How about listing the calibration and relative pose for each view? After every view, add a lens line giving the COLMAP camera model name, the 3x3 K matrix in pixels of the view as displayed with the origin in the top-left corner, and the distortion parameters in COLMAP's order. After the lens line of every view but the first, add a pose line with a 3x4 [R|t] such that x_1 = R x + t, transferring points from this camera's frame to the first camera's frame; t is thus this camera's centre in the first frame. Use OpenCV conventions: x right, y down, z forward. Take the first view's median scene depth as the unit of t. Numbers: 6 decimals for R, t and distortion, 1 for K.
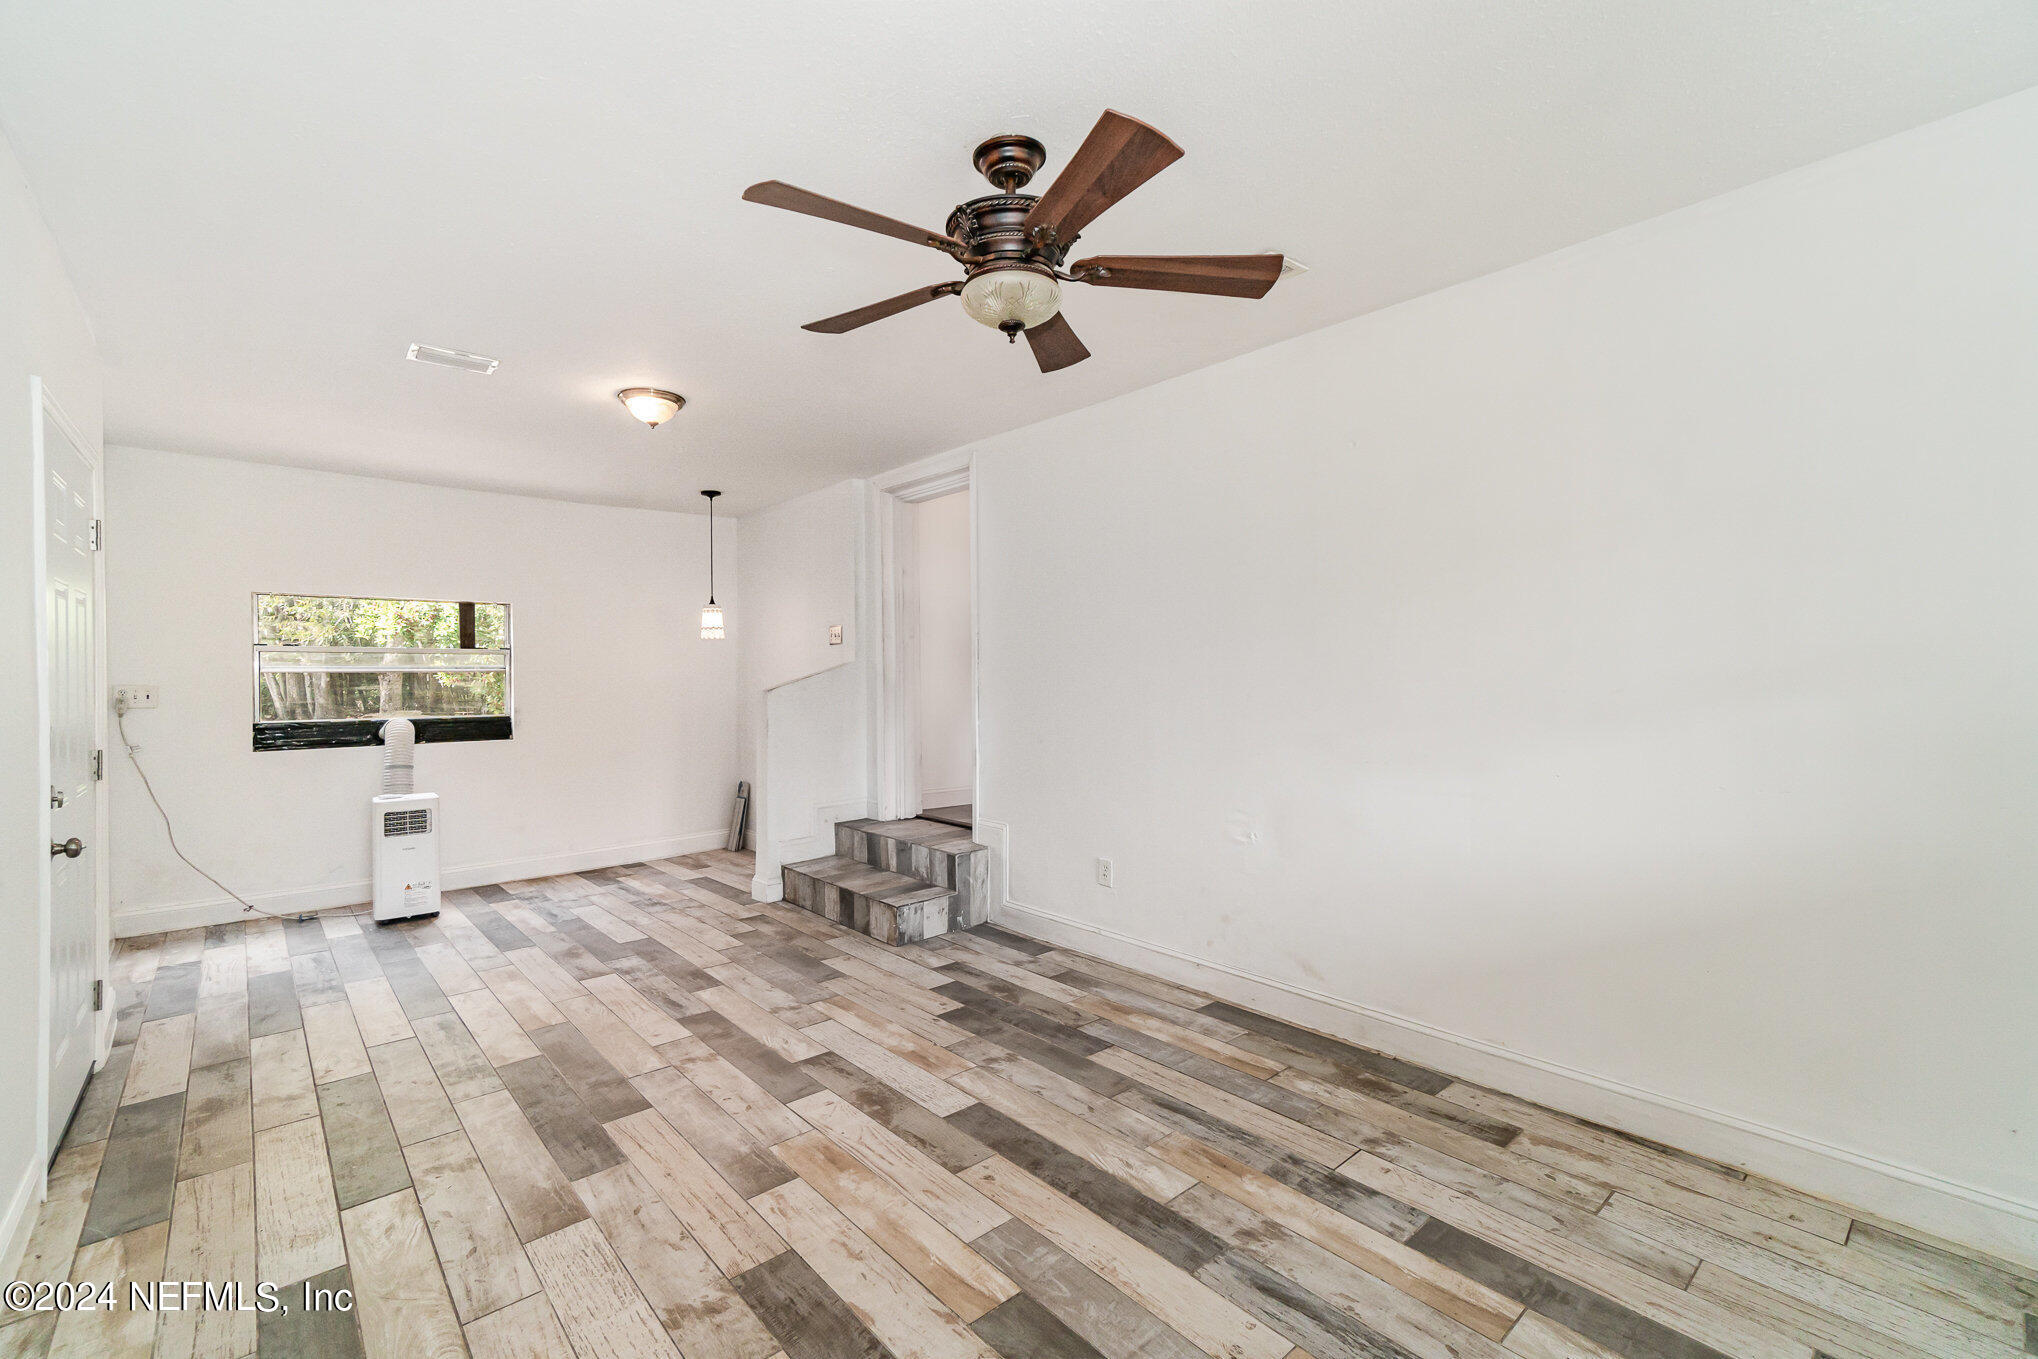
lens RADIAL K [[887.4, 0, 975.8], [0, 887.4, 657.8], [0, 0, 1]] dist [0.009471, 0.002780]
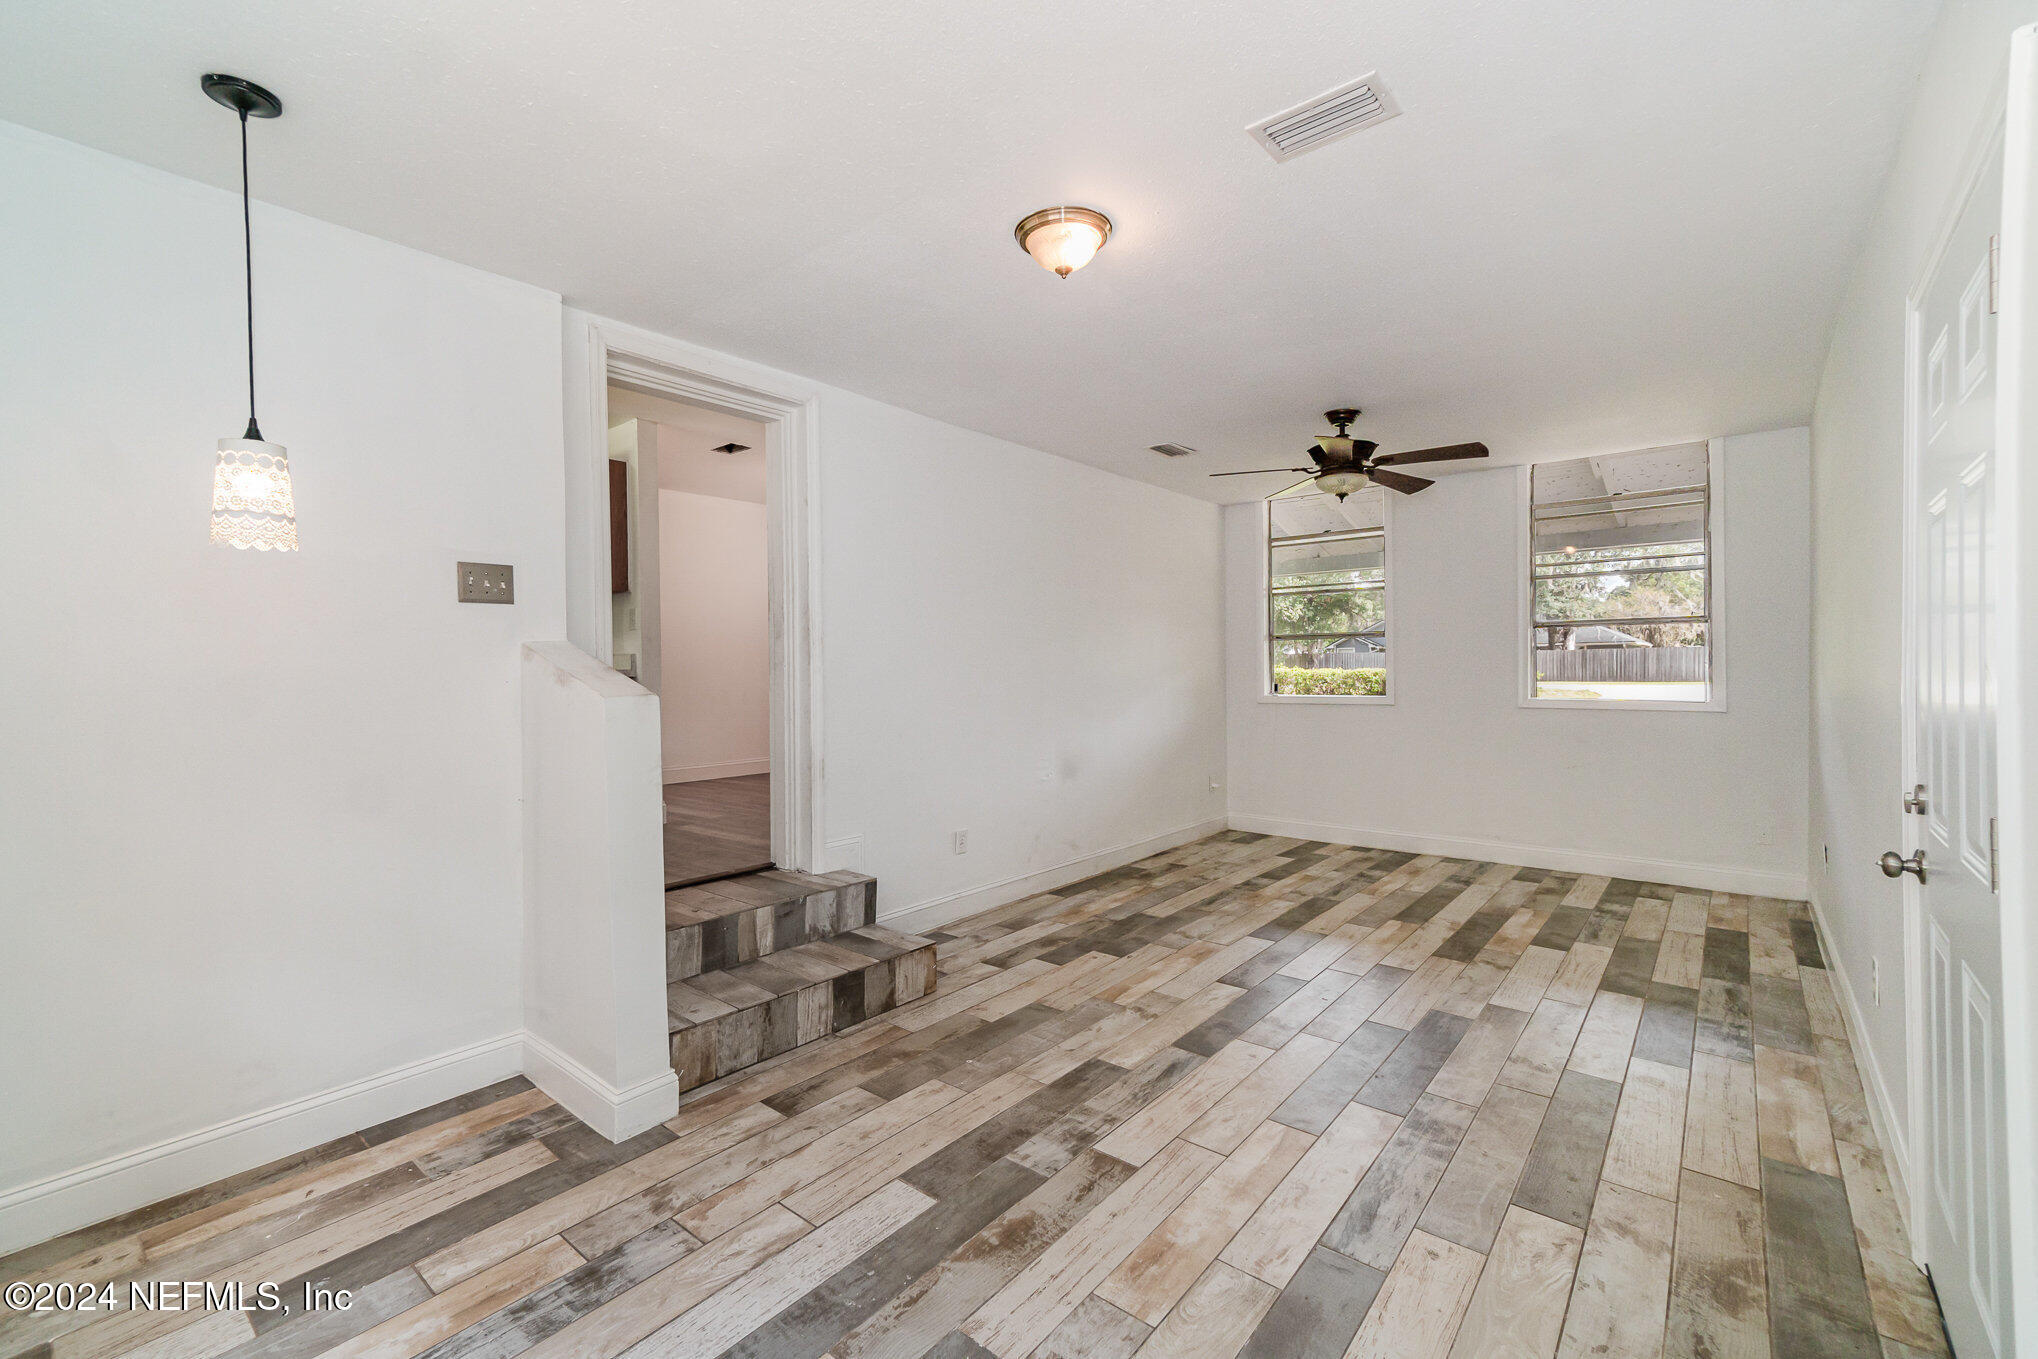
lens RADIAL K [[887.4, 0, 1027.6], [0, 887.4, 673.0], [0, 0, 1]] dist [0.009471, 0.002780]
pose [[-0.209680, 0.005931, 0.977752, -1.132149], [-0.007193, 0.999945, -0.007608, 0.040988], [-0.977744, -0.008628, -0.209626, 1.339159]]
